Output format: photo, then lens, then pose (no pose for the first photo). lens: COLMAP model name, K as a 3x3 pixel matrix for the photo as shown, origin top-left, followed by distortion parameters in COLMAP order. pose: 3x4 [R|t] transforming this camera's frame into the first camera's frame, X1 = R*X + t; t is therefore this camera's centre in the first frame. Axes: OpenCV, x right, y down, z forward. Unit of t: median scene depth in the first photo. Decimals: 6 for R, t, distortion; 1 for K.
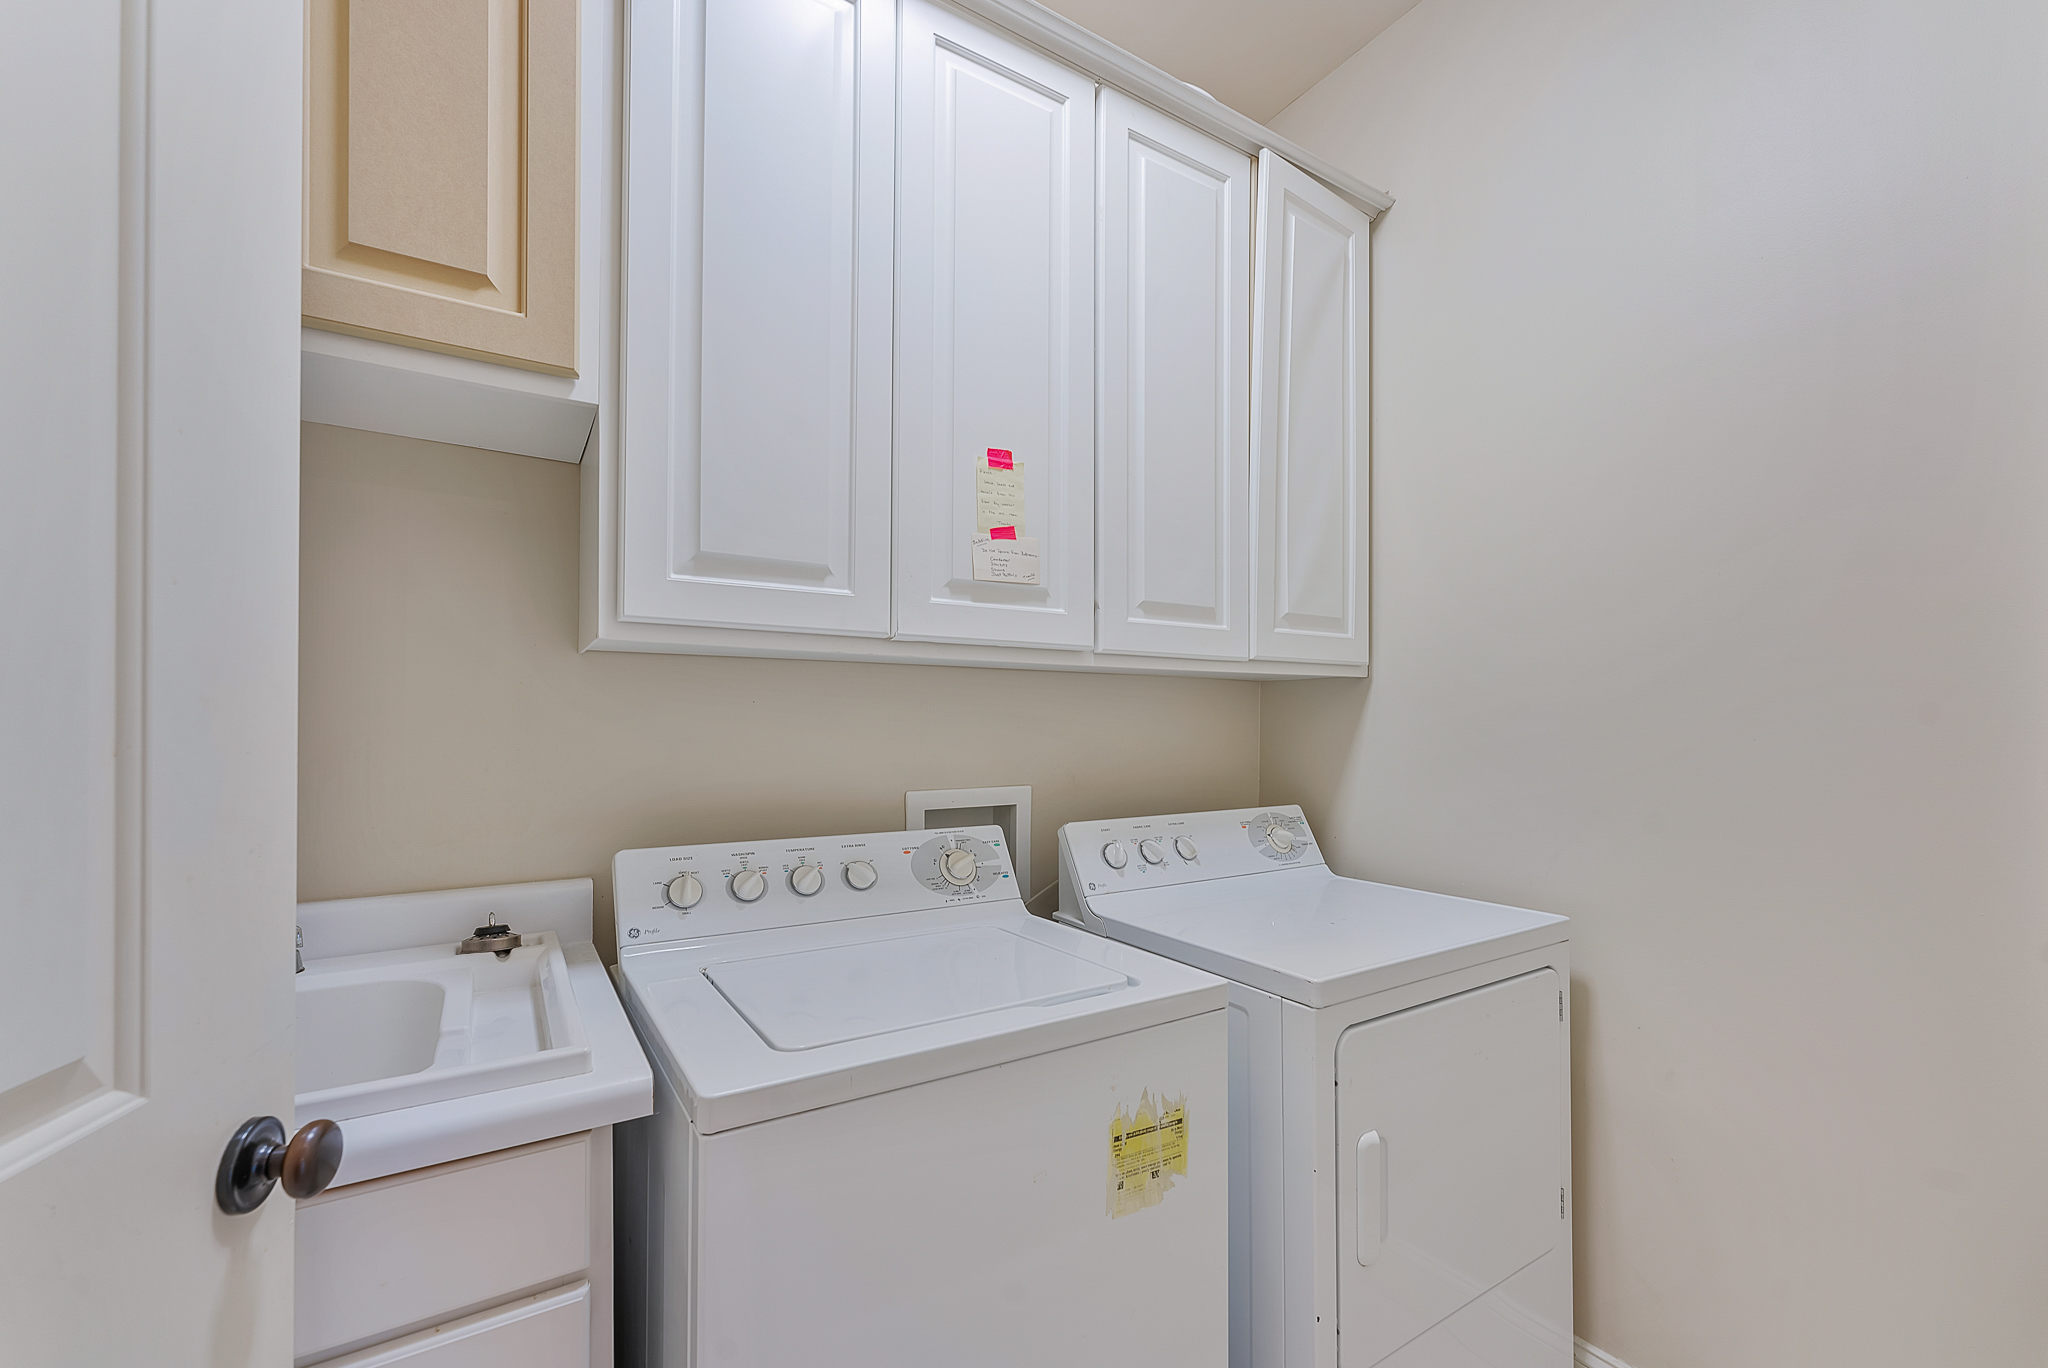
lens RADIAL K [[844.6, 0, 1029.2], [0, 844.6, 719.1], [0, 0, 1]] dist [-0.000166, -0.000006]
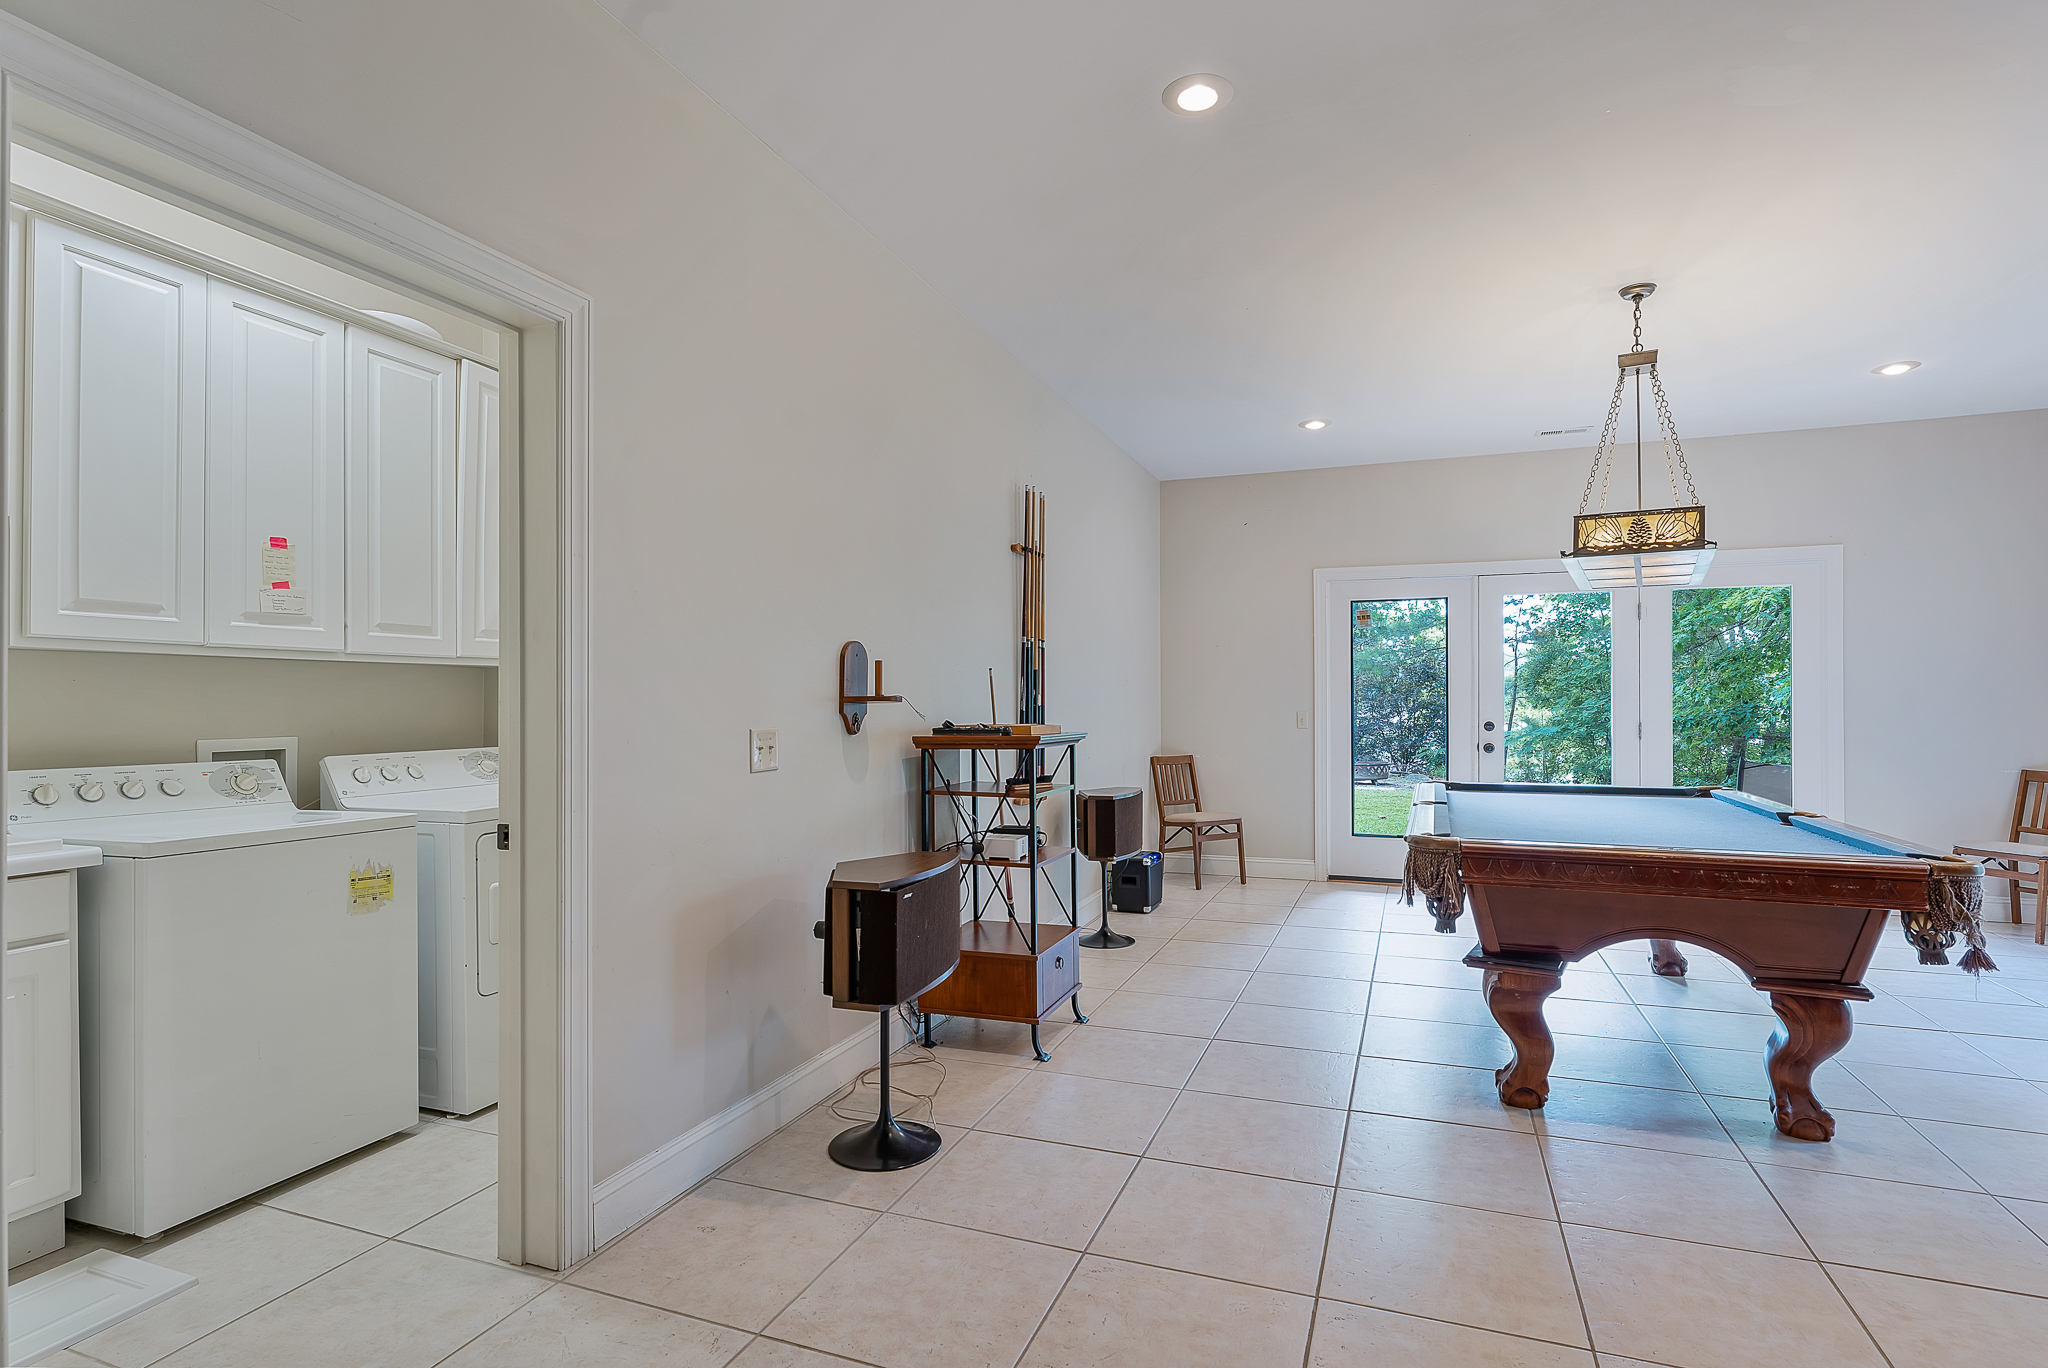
lens RADIAL K [[1020.6, 0, 1030.7], [0, 1020.6, 696.7], [0, 0, 1]] dist [0.001358, -0.000233]
pose [[0.799260, -0.003076, 0.600977, -0.058814], [0.003207, 0.999994, 0.000855, 0.013117], [-0.600977, 0.001244, 0.799266, -1.551979]]
